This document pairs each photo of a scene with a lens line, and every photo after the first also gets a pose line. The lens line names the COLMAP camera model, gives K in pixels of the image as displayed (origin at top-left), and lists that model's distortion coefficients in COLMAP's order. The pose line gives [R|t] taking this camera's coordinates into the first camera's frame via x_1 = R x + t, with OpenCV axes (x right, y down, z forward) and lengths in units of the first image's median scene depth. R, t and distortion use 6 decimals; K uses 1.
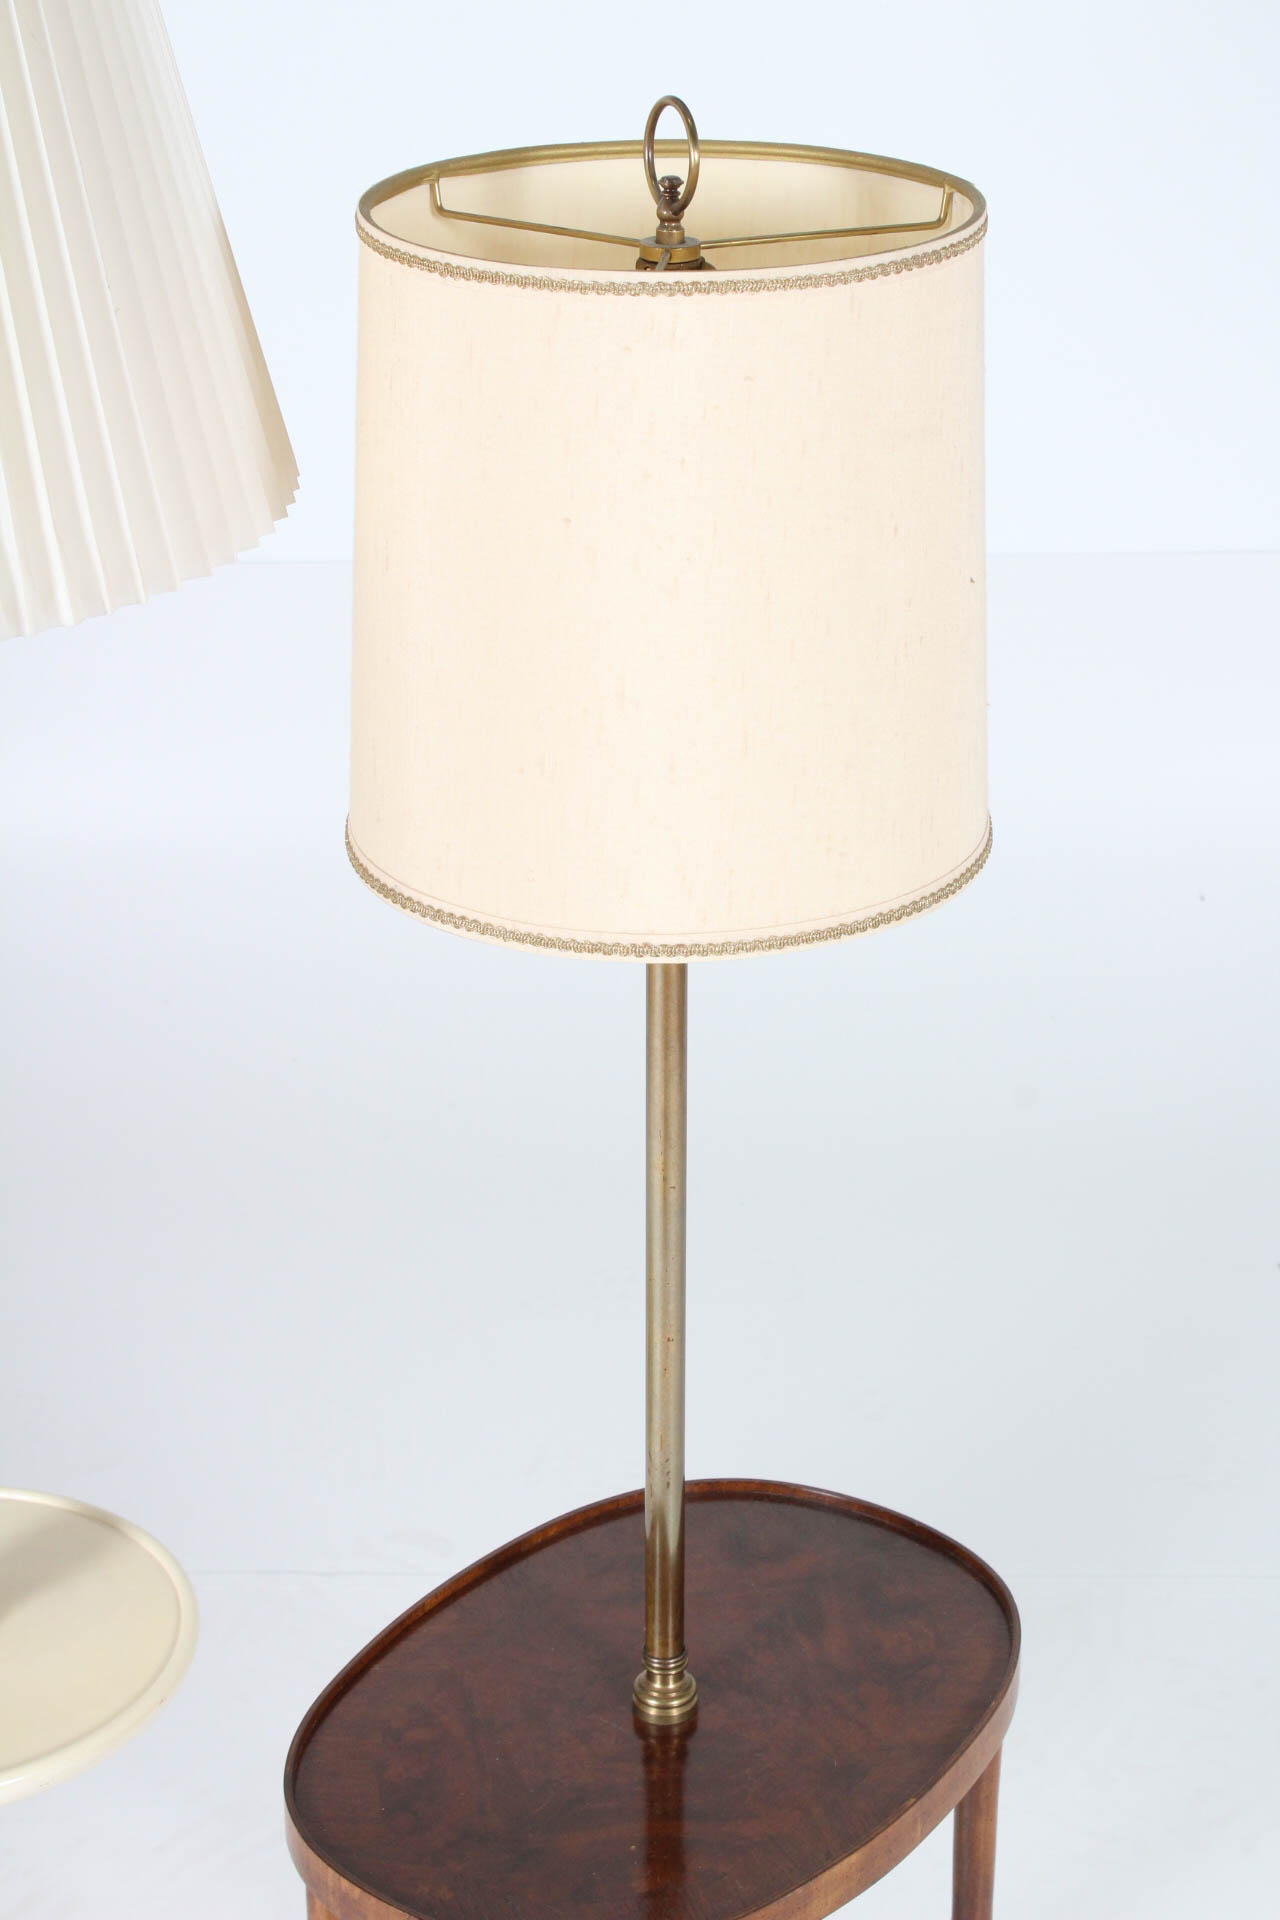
lens RADIAL K [[3697.9, 0, 604.6], [0, 3697.9, 960.6], [0, 0, 1]] dist [-0.006613, 0.000000]
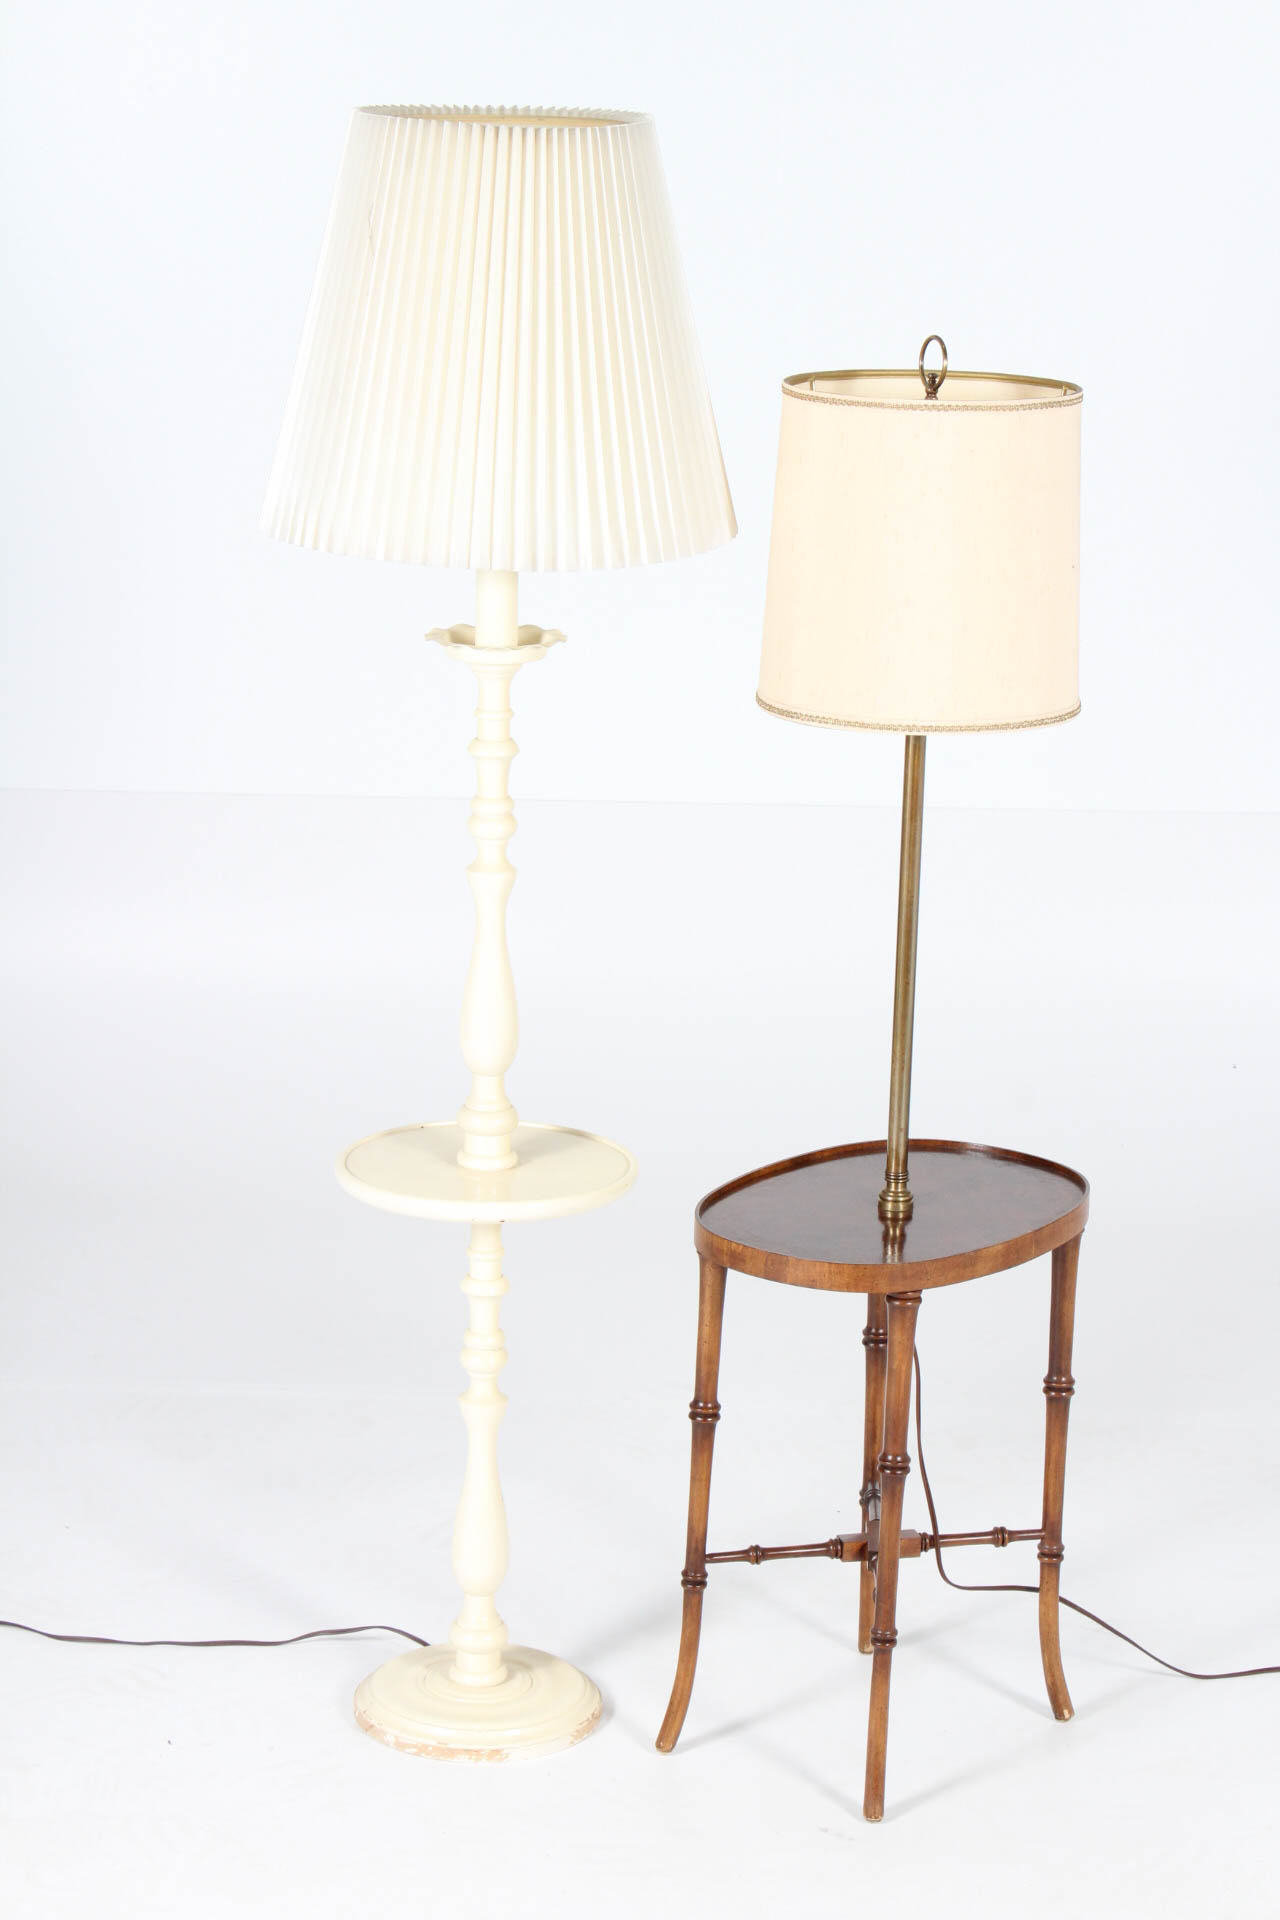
lens RADIAL K [[4447.4, 0, 635.5], [0, 4447.4, 961.8], [0, 0, 1]] dist [0.062602, 0.000000]
pose [[0.999430, 0.033720, -0.001453, -0.134154], [-0.033439, 0.983425, -0.178208, 0.565959], [-0.004580, 0.178155, 0.983992, -1.413638]]
